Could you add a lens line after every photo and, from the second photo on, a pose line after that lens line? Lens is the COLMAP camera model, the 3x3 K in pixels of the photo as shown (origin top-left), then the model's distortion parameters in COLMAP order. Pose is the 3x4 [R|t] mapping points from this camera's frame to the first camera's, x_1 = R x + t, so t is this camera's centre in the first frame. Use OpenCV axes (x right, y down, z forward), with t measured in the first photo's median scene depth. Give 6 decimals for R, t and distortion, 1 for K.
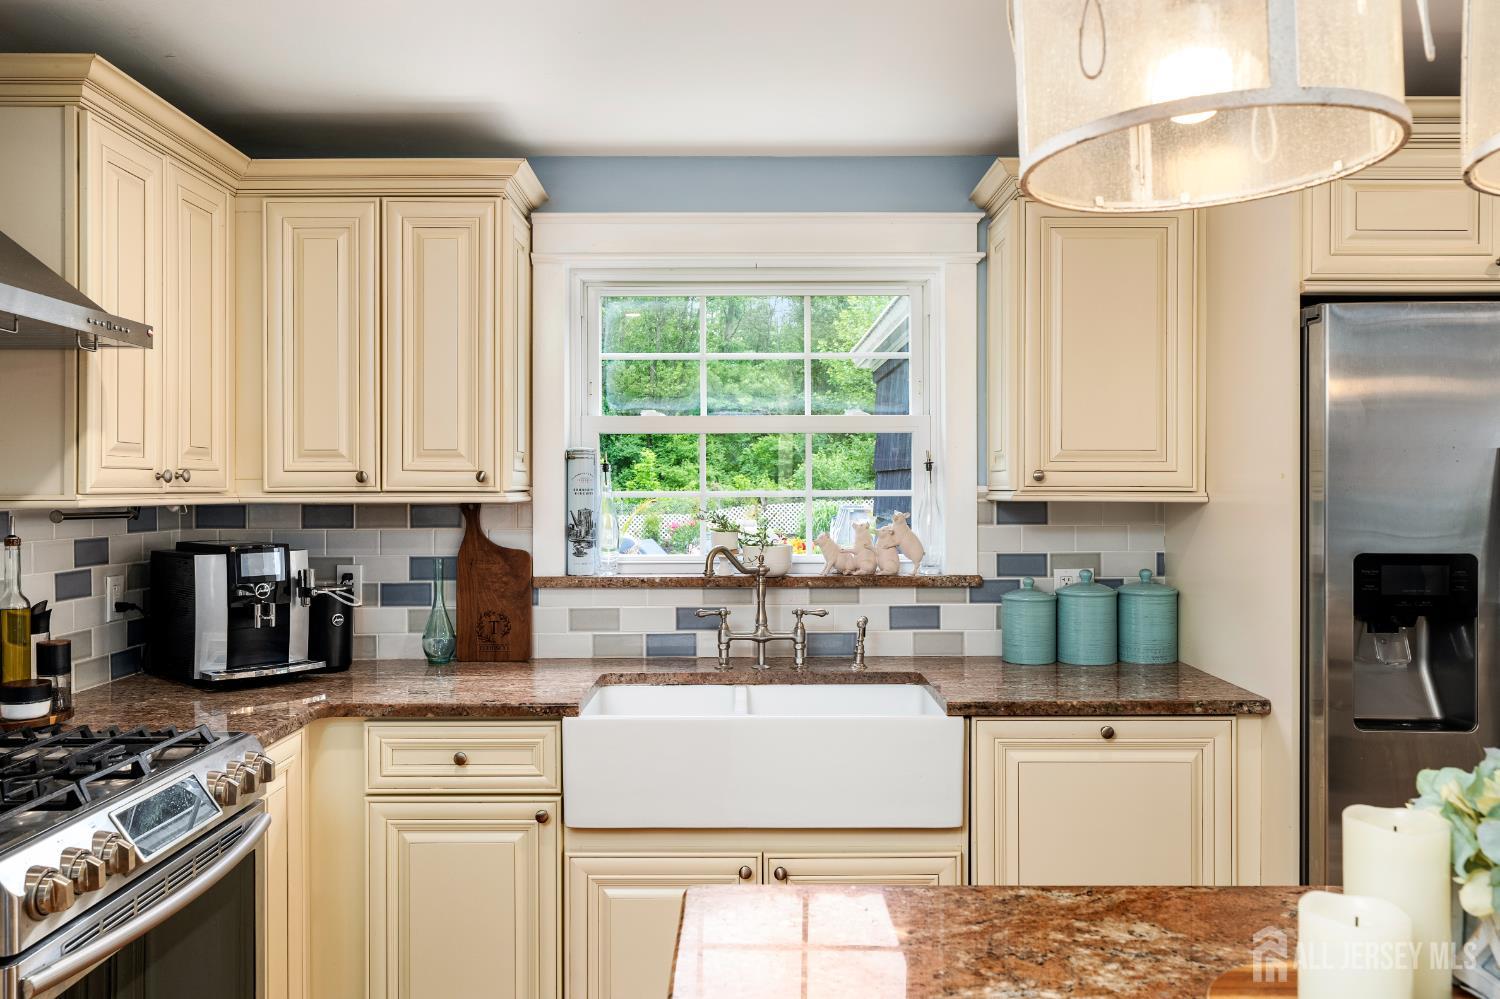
lens RADIAL K [[1115.6, 0, 753.8], [0, 1115.6, 492.8], [0, 0, 1]] dist [0.013443, 0.010551]
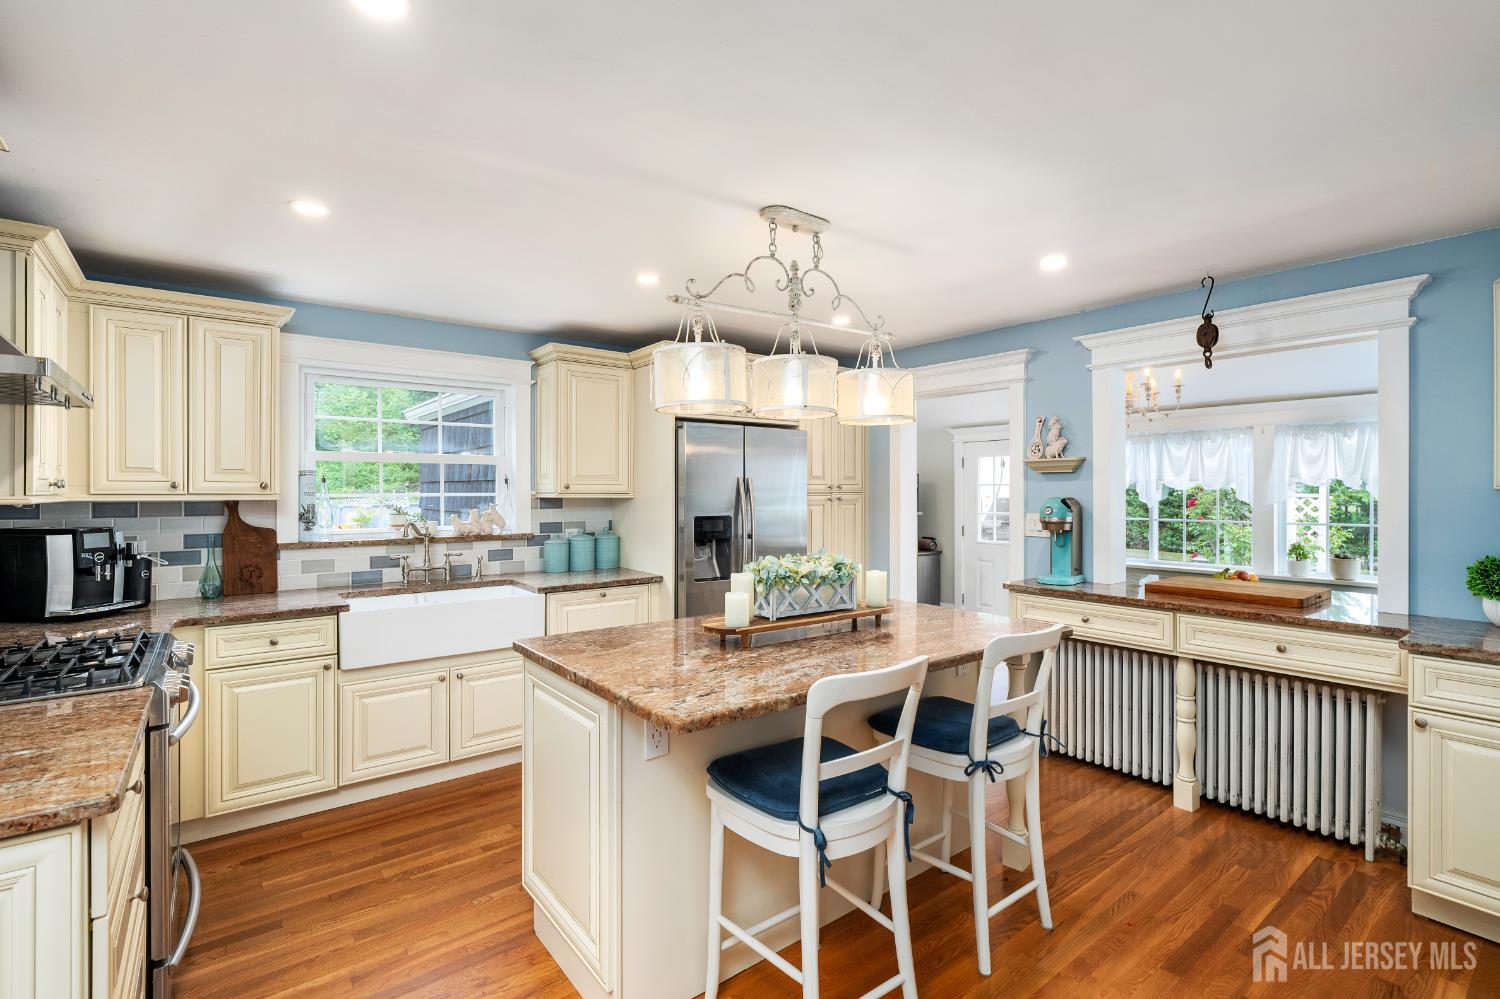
lens RADIAL K [[681.8, 0, 752.7], [0, 681.8, 503.3], [0, 0, 1]] dist [-0.000956, 0.000385]
pose [[0.791111, -0.010420, 0.611584, -0.262643], [0.002815, 0.999906, 0.013395, 0.001486], [-0.611666, -0.008876, 0.791066, -0.279834]]
